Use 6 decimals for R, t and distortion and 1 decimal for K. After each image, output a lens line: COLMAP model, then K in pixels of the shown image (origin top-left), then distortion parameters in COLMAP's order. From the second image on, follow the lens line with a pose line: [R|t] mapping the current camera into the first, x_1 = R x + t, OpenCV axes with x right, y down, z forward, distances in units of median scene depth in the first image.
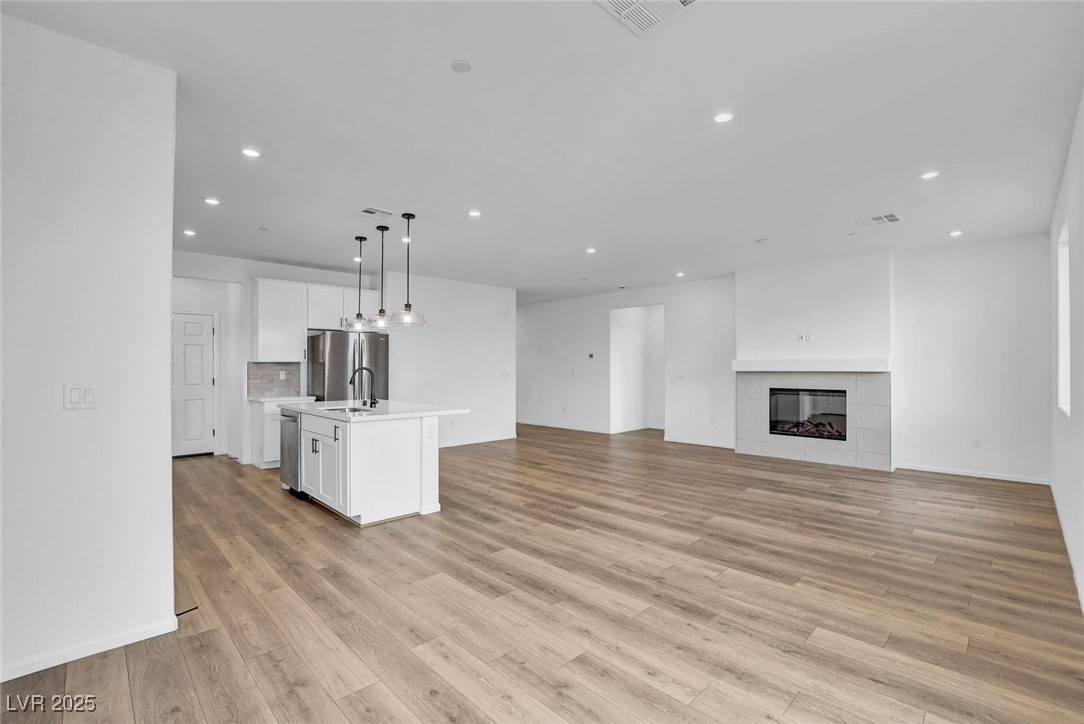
lens RADIAL K [[480.3, 0, 553.0], [0, 480.3, 361.5], [0, 0, 1]] dist [-0.030510, 0.001058]
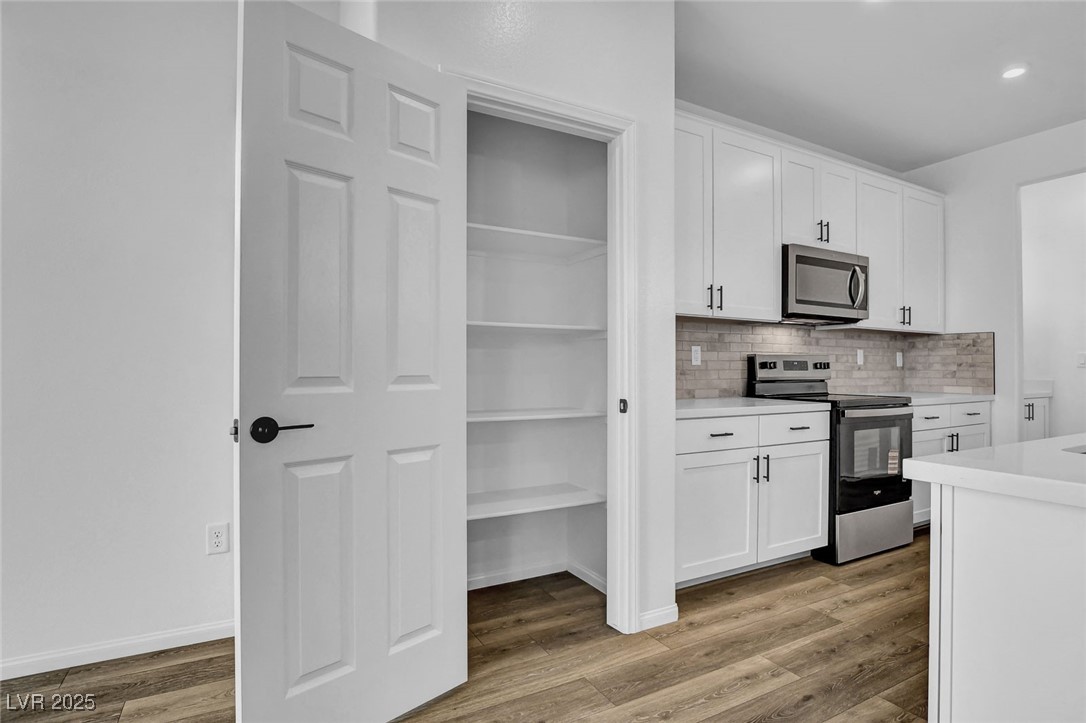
lens RADIAL K [[557.4, 0, 555.3], [0, 557.4, 362.5], [0, 0, 1]] dist [-0.018731, 0.003258]
pose [[-0.261259, -0.010419, -0.965212, -0.060704], [0.008874, 0.999874, -0.013195, 0.051190], [0.965228, -0.012013, -0.261134, 0.690714]]
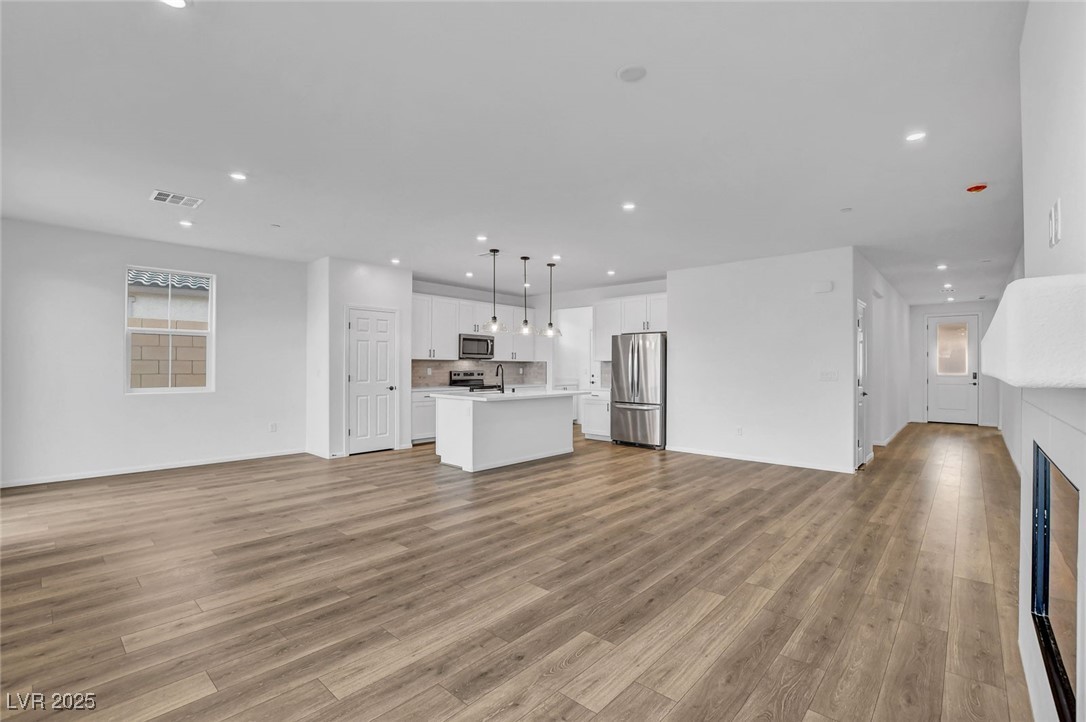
lens RADIAL K [[479.8, 0, 552.9], [0, 479.8, 358.0], [0, 0, 1]] dist [-0.035752, 0.005034]
pose [[0.062031, -0.017166, -0.997927, 0.987754], [0.007935, 0.999829, -0.016705, 0.018273], [0.998043, -0.006882, 0.062157, 1.021838]]
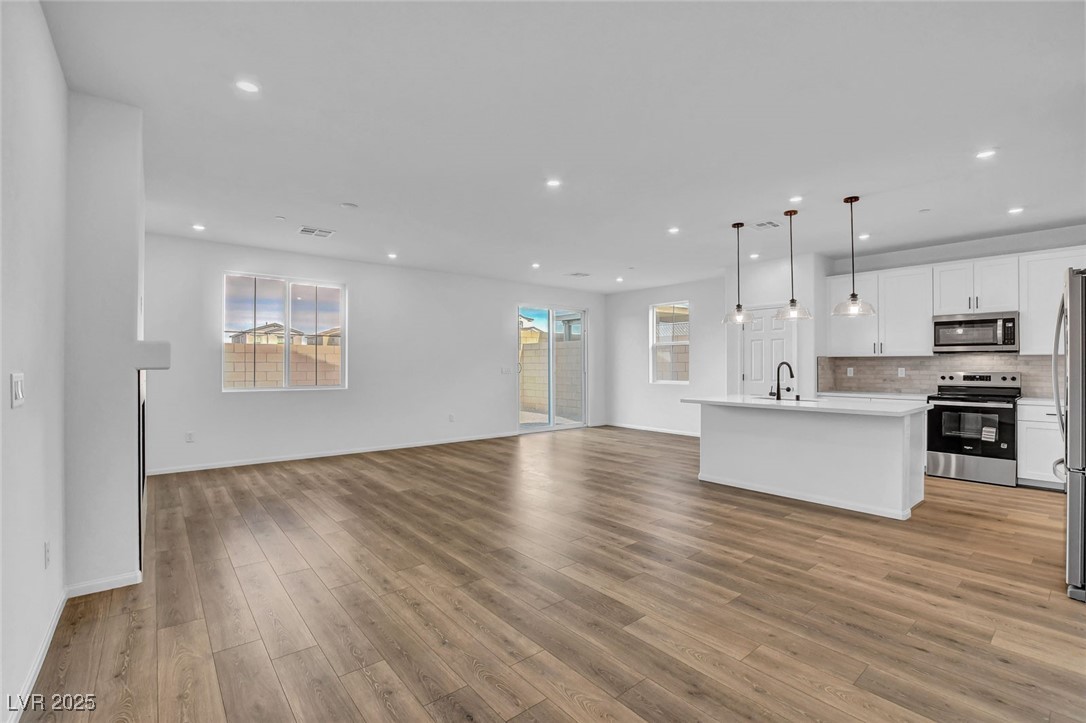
lens RADIAL K [[479.8, 0, 554.2], [0, 479.8, 362.0], [0, 0, 1]] dist [-0.035752, 0.005034]
pose [[-0.996867, 0.001114, 0.079086, 0.033541], [-0.000493, 0.999794, -0.020297, 0.032839], [-0.079093, -0.020273, -0.996661, 2.013949]]
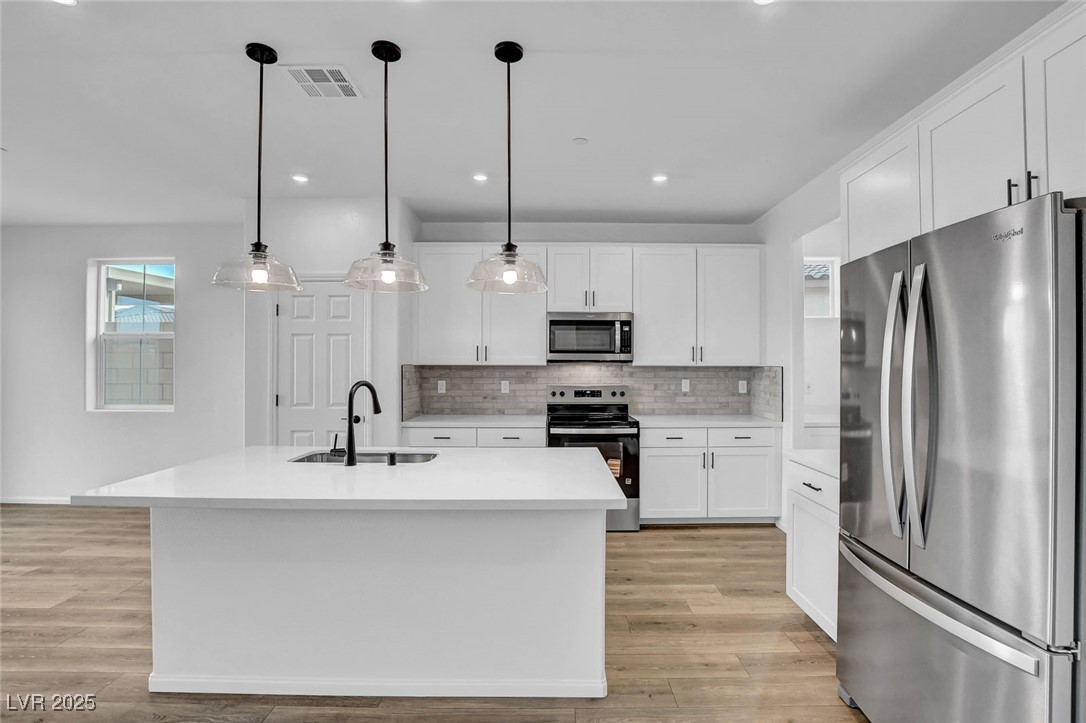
lens RADIAL K [[501.4, 0, 551.8], [0, 501.4, 365.6], [0, 0, 1]] dist [-0.033335, 0.007083]
pose [[-0.705174, -0.000789, -0.709034, -0.156963], [0.008409, 0.999920, -0.009476, 0.002510], [0.708984, -0.012645, -0.705111, 1.444606]]
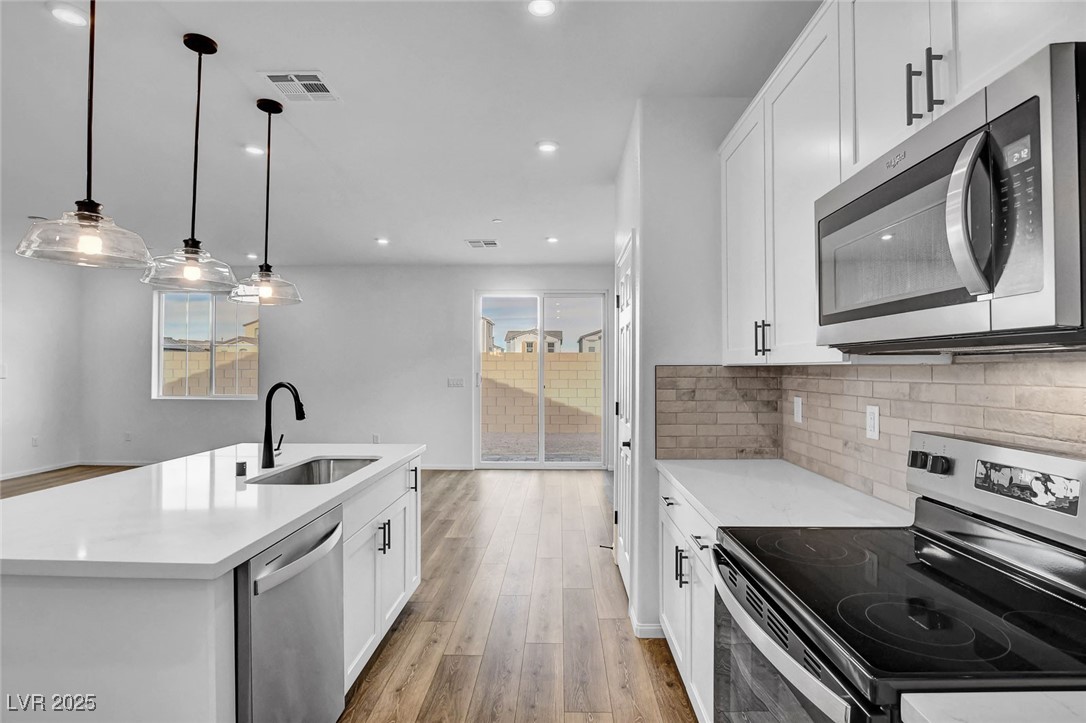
lens RADIAL K [[539.1, 0, 552.5], [0, 539.1, 364.5], [0, 0, 1]] dist [-0.028736, 0.004632]
pose [[-0.698008, 0.005081, 0.716072, -0.914046], [-0.010930, 0.999783, -0.017749, 0.001299], [-0.716007, -0.020216, -0.697801, 1.125400]]
